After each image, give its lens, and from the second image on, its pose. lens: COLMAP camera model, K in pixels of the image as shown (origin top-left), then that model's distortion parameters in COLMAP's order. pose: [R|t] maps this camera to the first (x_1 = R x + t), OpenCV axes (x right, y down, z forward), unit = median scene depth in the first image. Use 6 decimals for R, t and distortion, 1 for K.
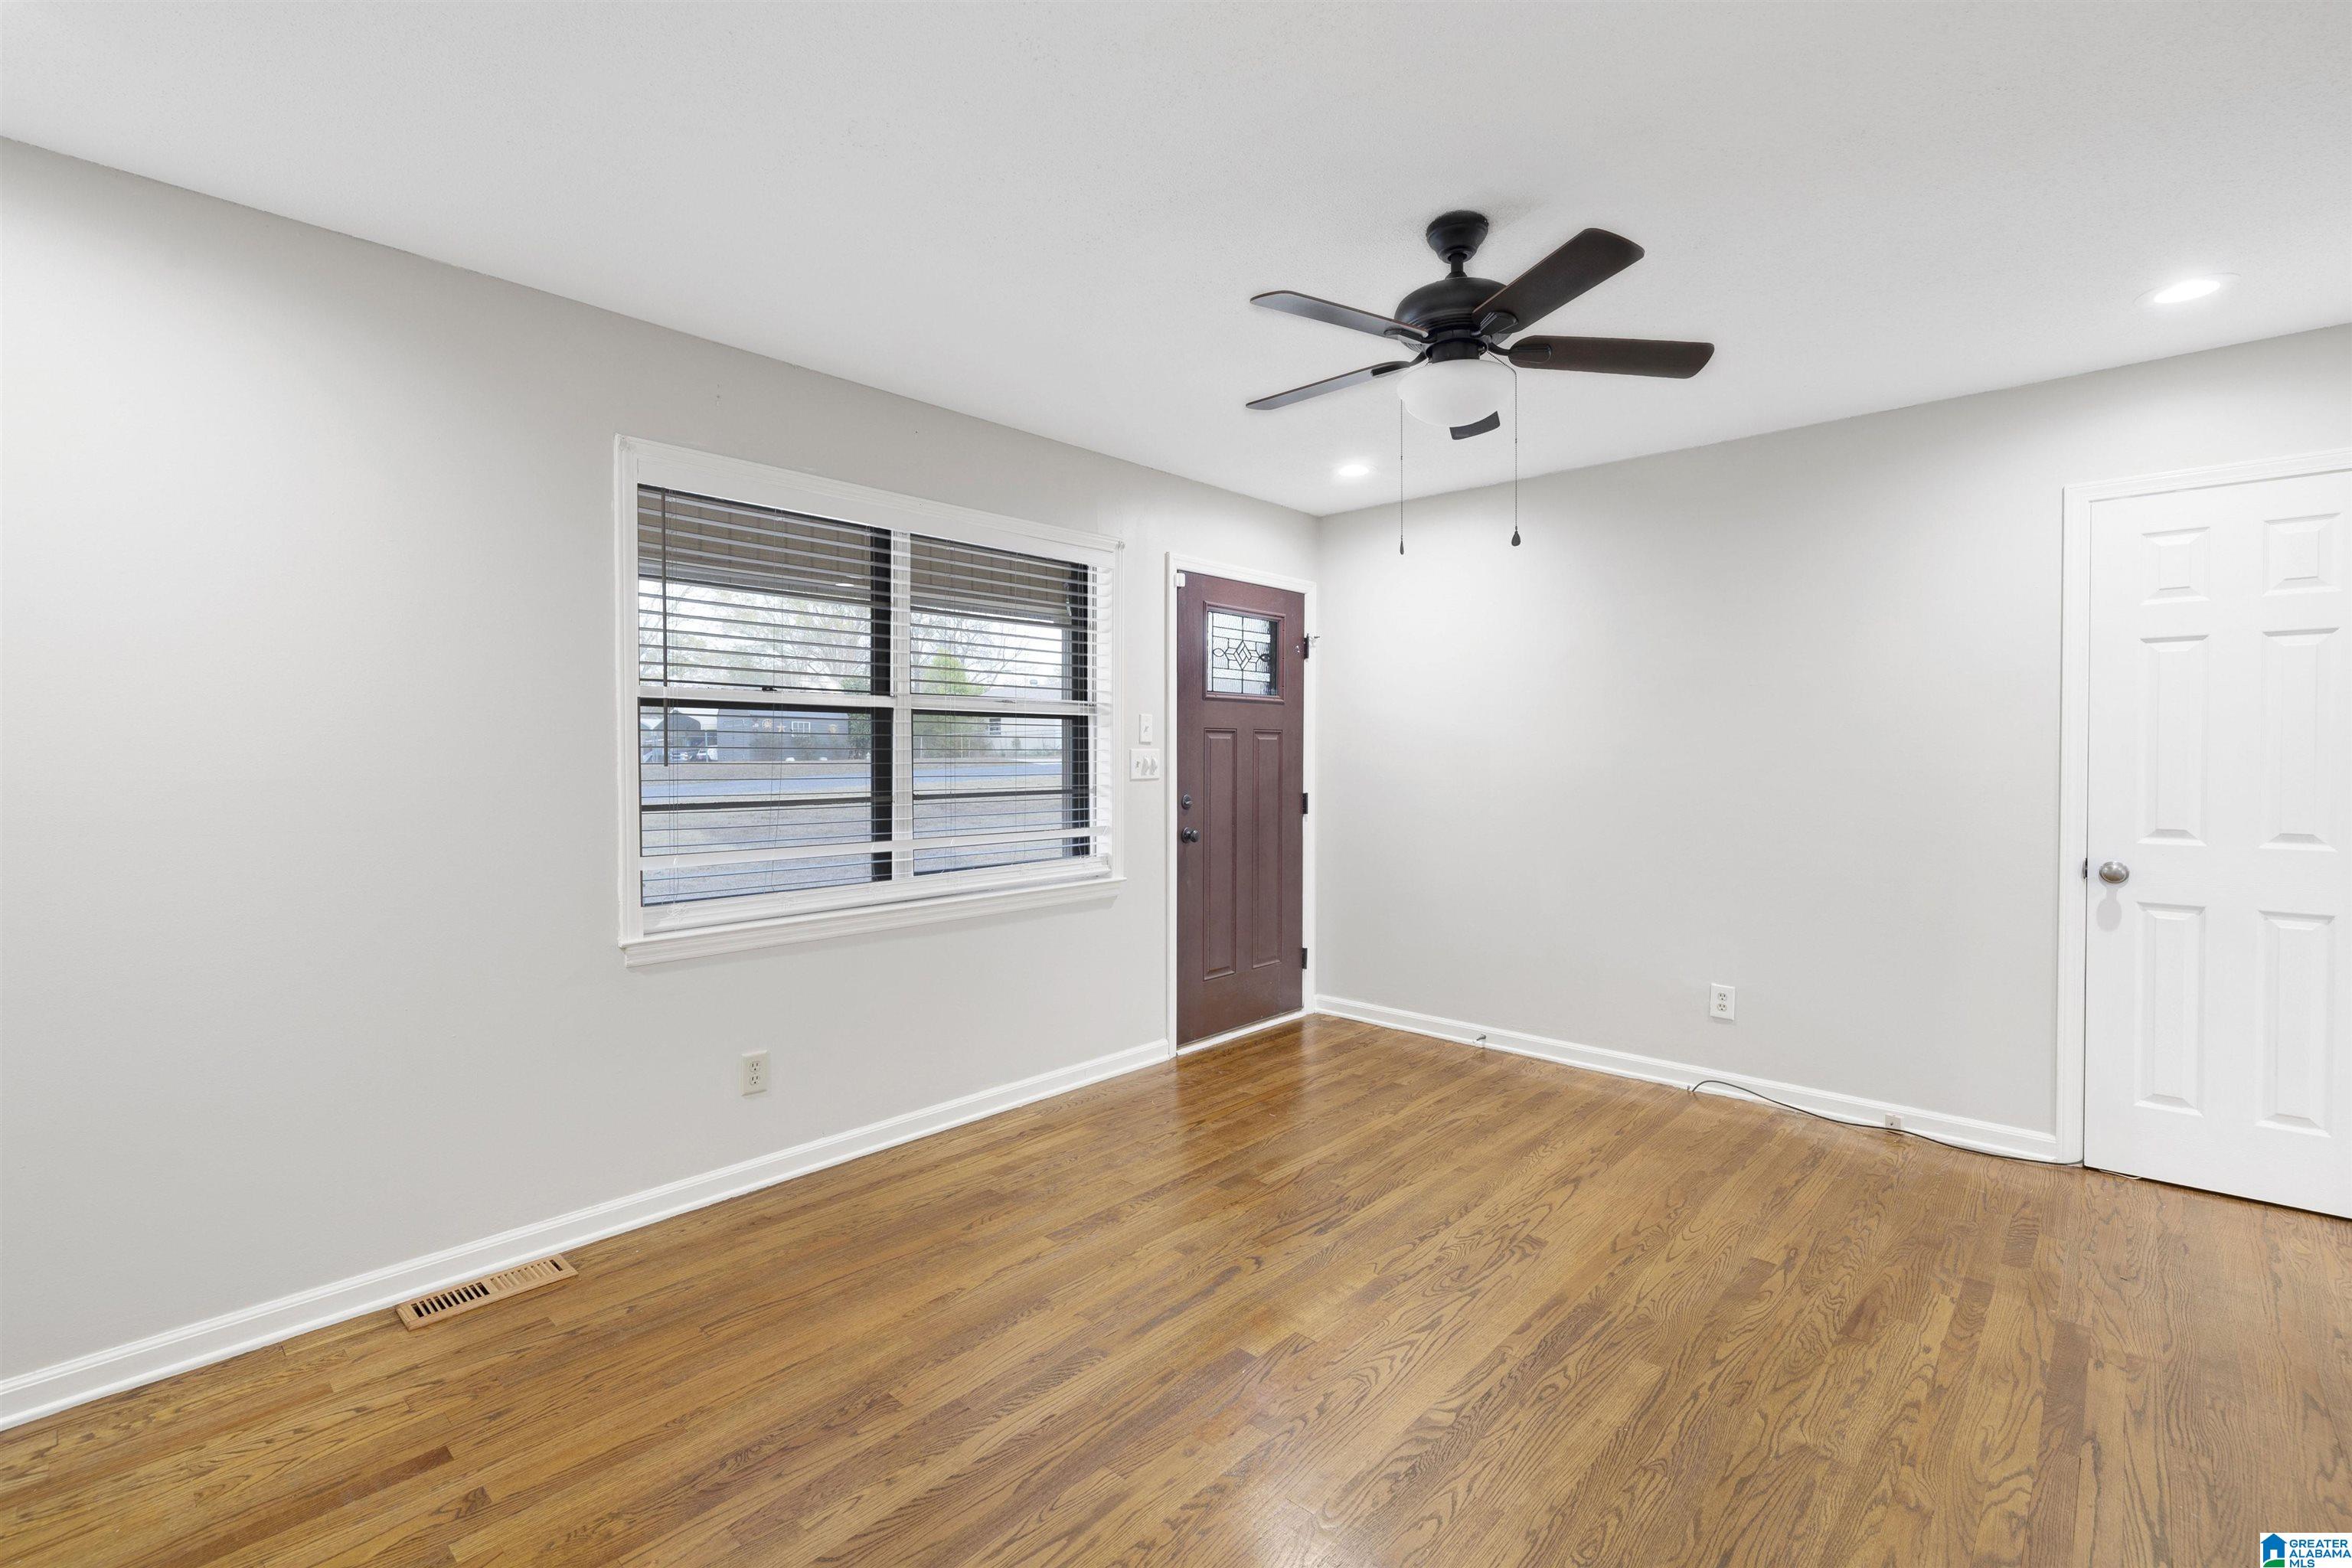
lens RADIAL K [[1030.3, 0, 1172.6], [0, 1030.3, 776.1], [0, 0, 1]] dist [0.000320, 0.000958]
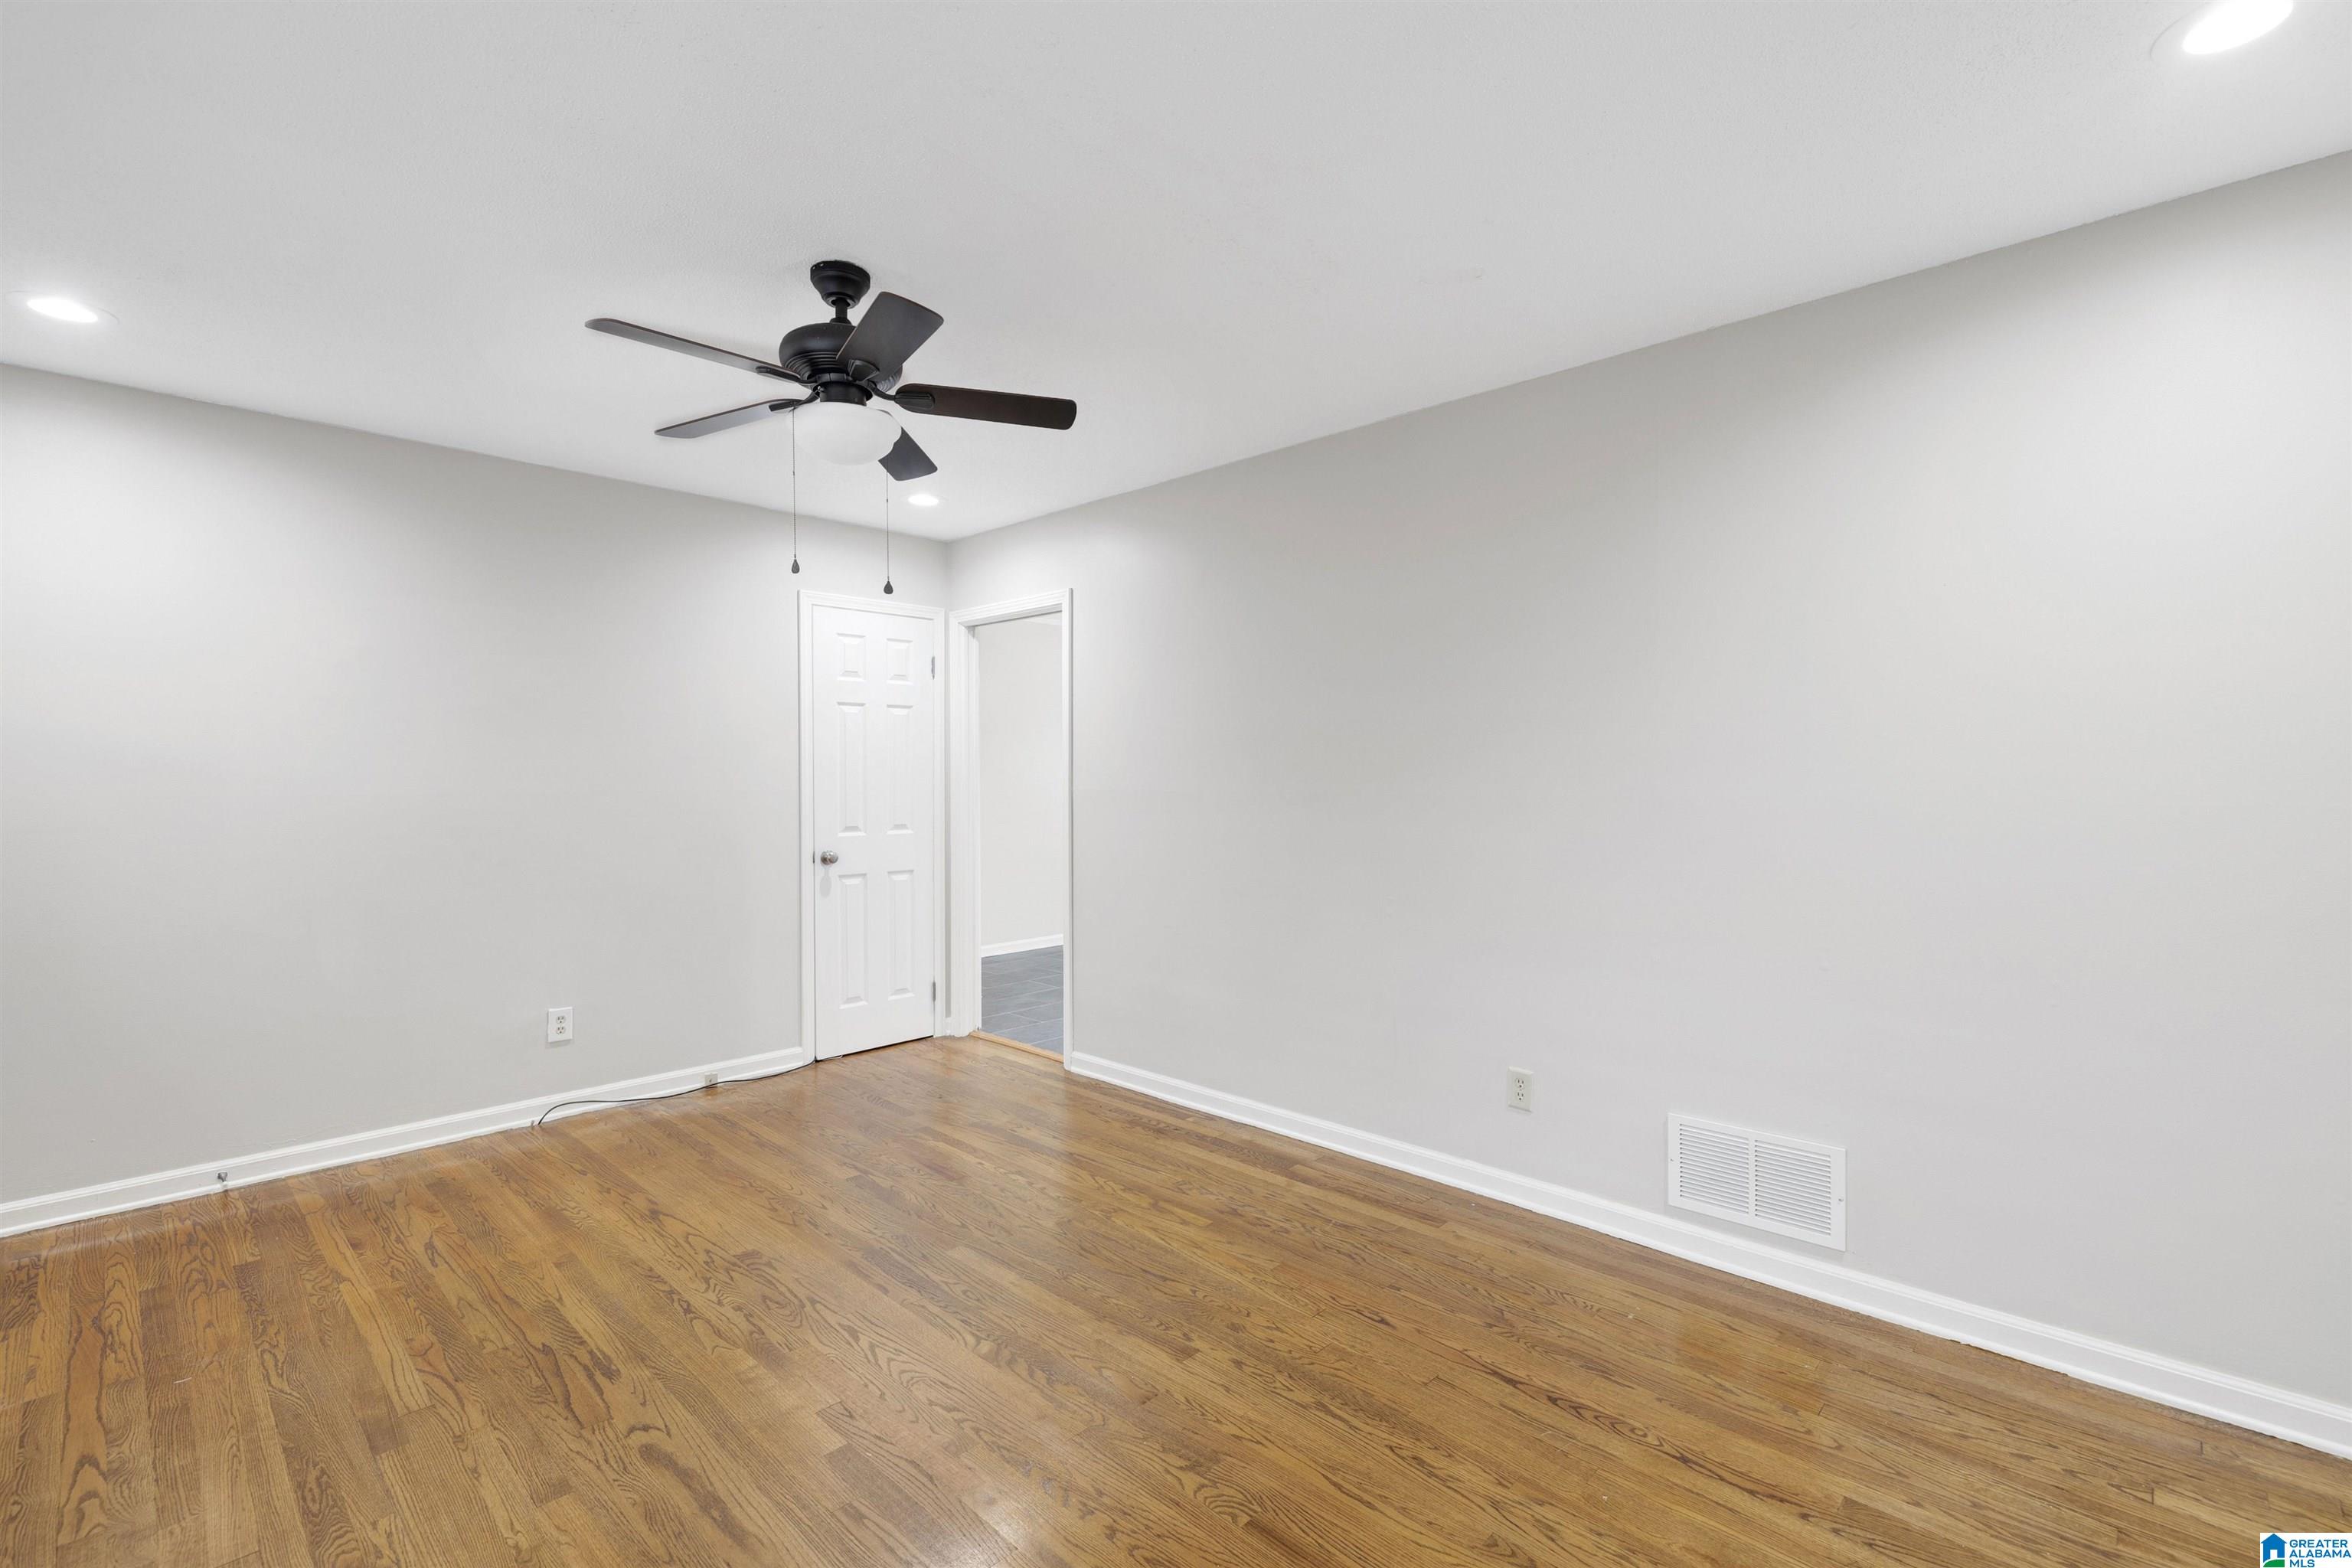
lens RADIAL K [[1030.3, 0, 1163.1], [0, 1030.3, 770.1], [0, 0, 1]] dist [0.000320, 0.000958]
pose [[0.023418, 0.010853, 0.999667, -0.549608], [0.021473, 0.999705, -0.011356, -0.004410], [-0.999495, 0.021731, 0.023178, 0.465599]]
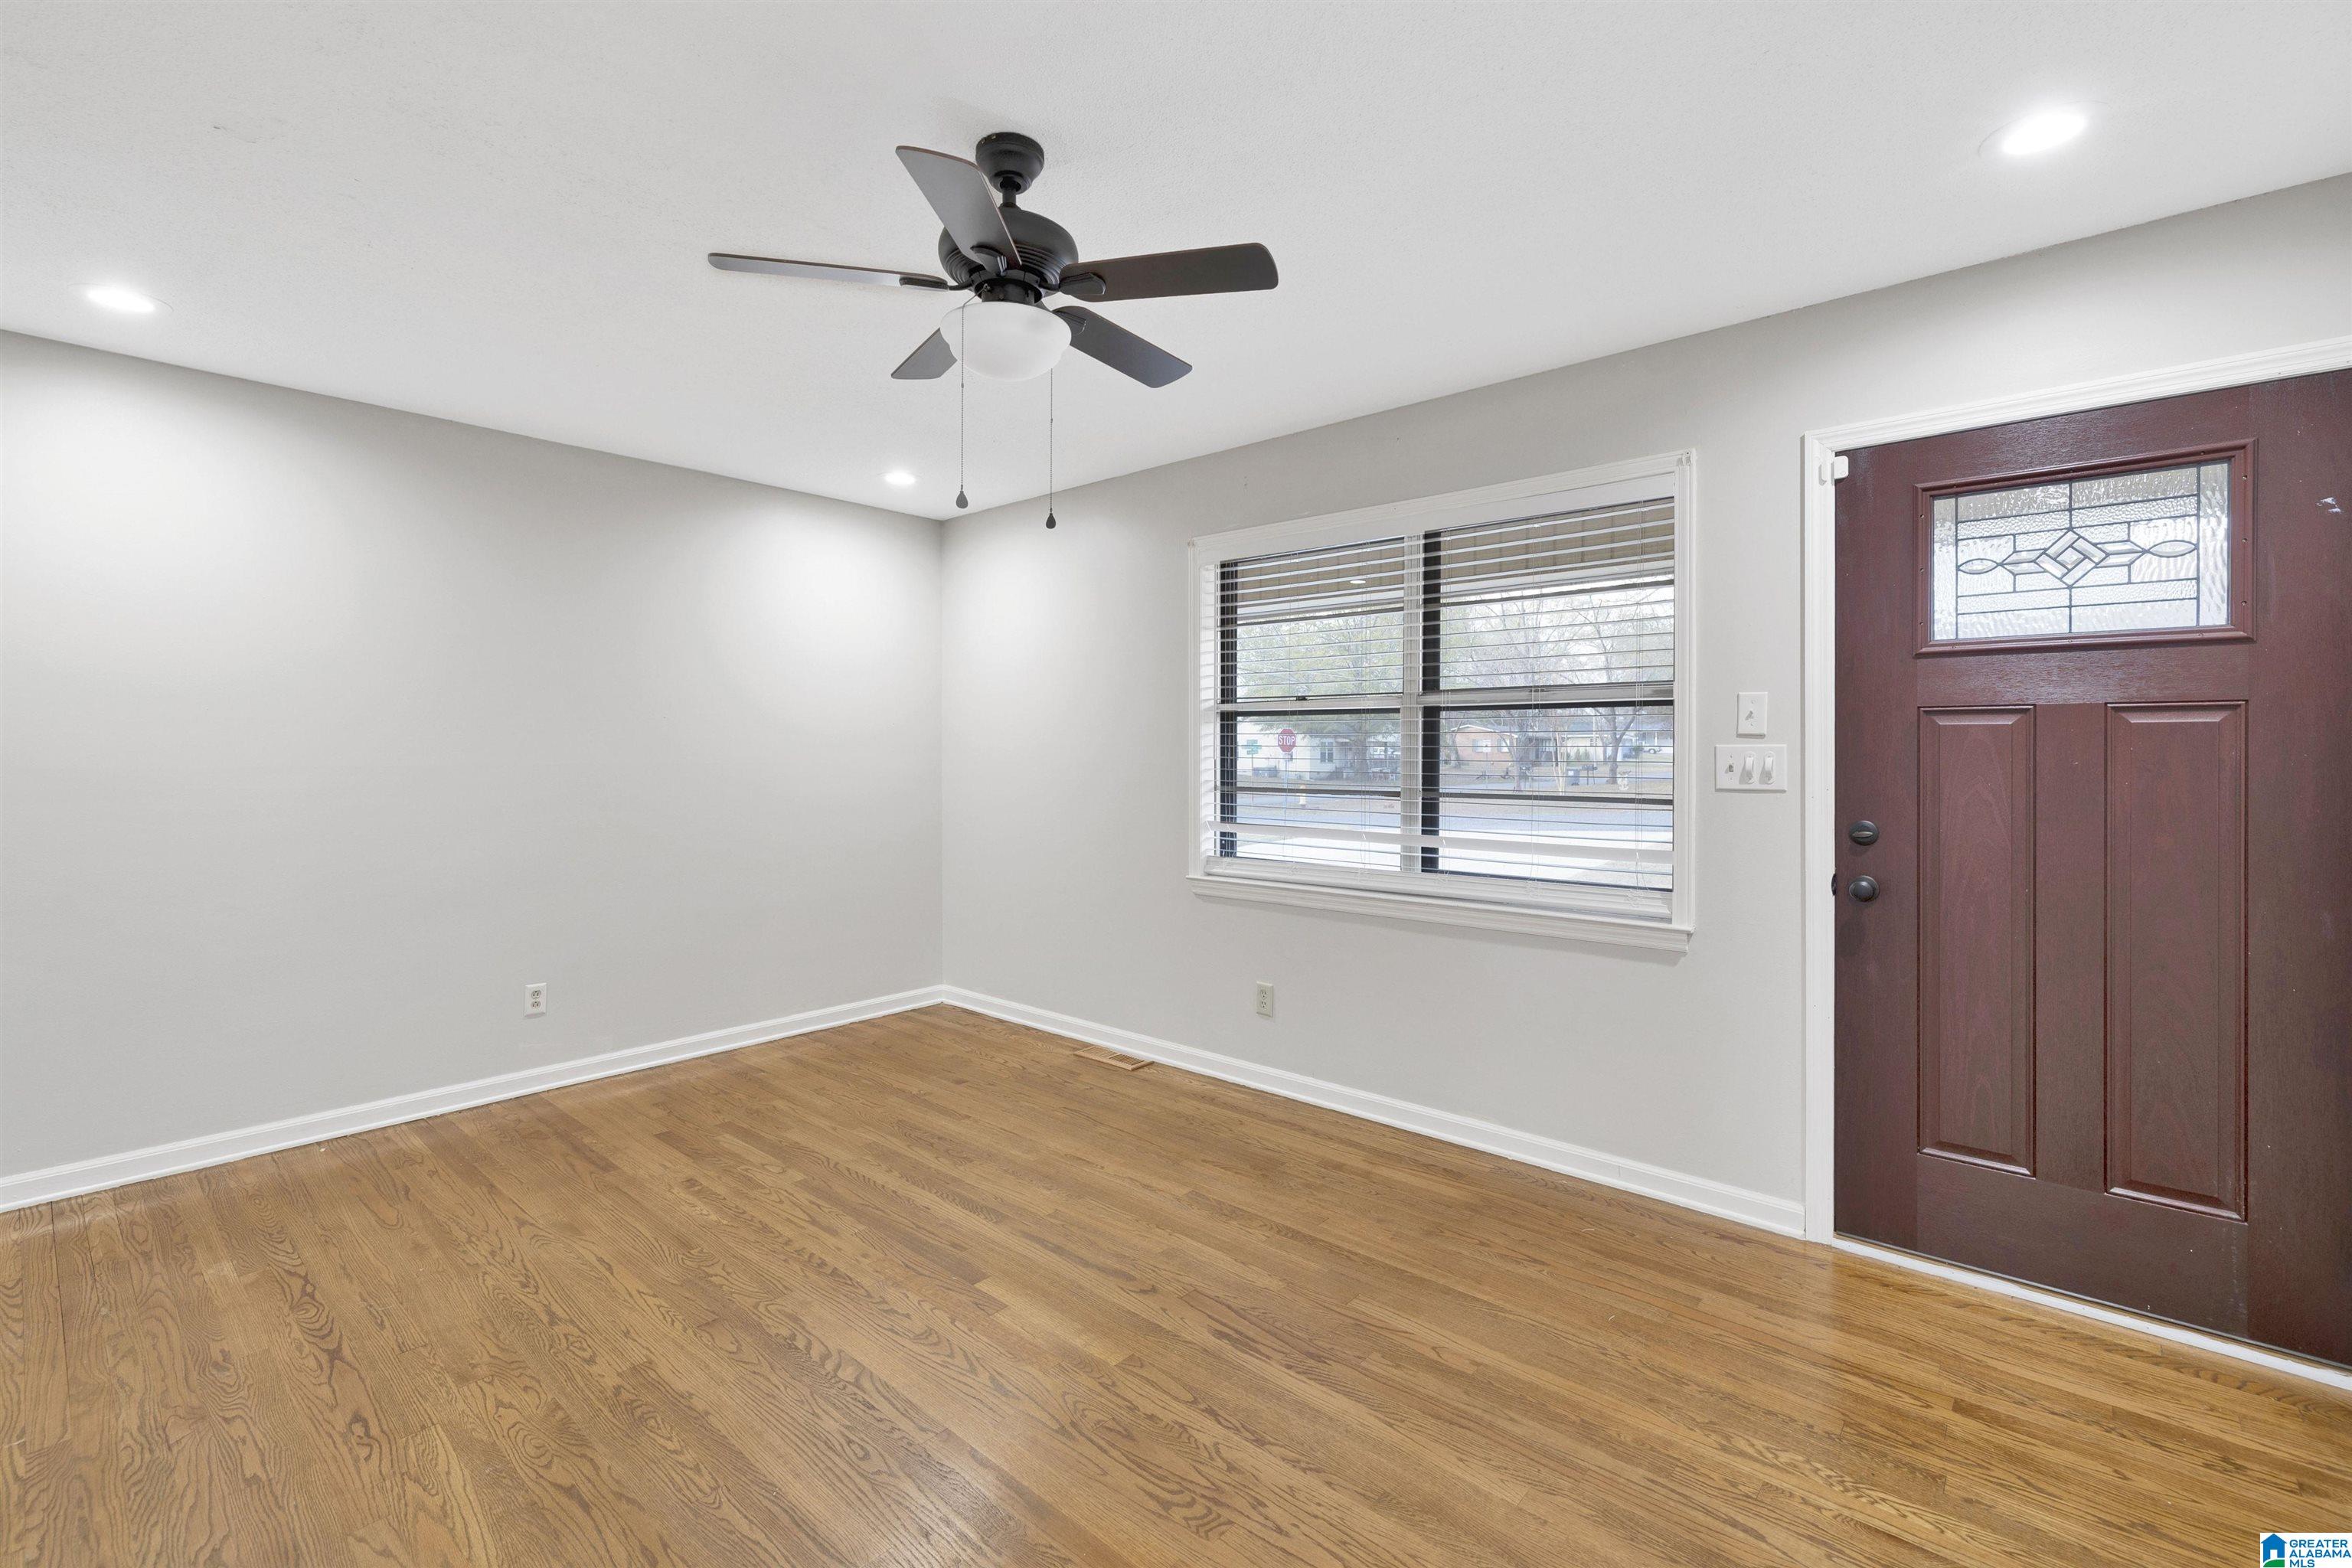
lens RADIAL K [[1030.3, 0, 1173.7], [0, 1030.3, 760.1], [0, 0, 1]] dist [0.000320, 0.000958]
pose [[0.022656, 0.011149, -0.999681, 0.816793], [-0.021469, 0.999713, 0.010663, -0.020279], [0.999513, 0.021221, 0.022889, 0.795473]]
